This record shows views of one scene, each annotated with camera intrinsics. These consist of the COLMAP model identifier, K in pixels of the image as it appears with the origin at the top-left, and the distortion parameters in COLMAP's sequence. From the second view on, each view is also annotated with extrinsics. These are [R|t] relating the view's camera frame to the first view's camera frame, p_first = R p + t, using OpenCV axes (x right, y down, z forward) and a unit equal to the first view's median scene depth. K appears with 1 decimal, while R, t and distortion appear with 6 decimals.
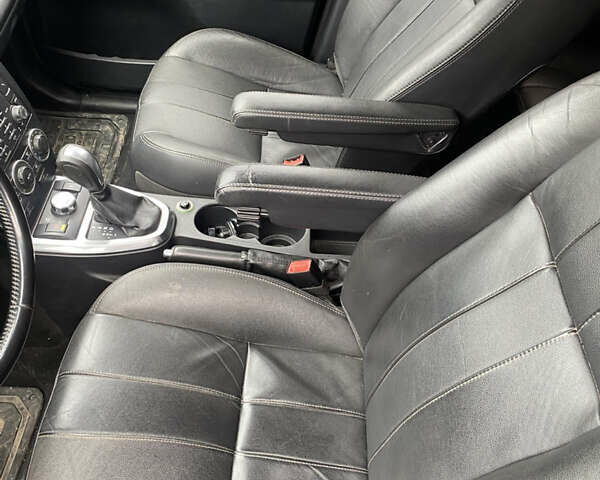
lens RADIAL K [[632.4, 0, 300.0], [0, 632.4, 240.0], [0, 0, 1]] dist [0.092832, -0.202489]
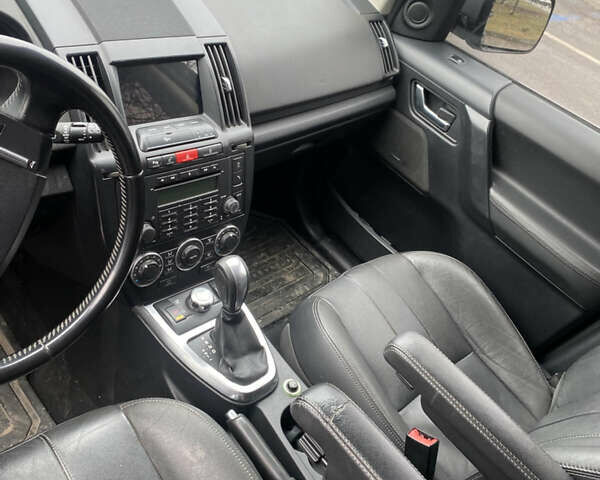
lens RADIAL K [[632.4, 0, 300.0], [0, 632.4, 240.0], [0, 0, 1]] dist [0.092832, -0.202489]
pose [[0.700041, 0.582589, -0.412957, 0.073949], [-0.679875, 0.720631, -0.135872, -0.092988], [0.218432, 0.375875, 0.900558, 0.142099]]
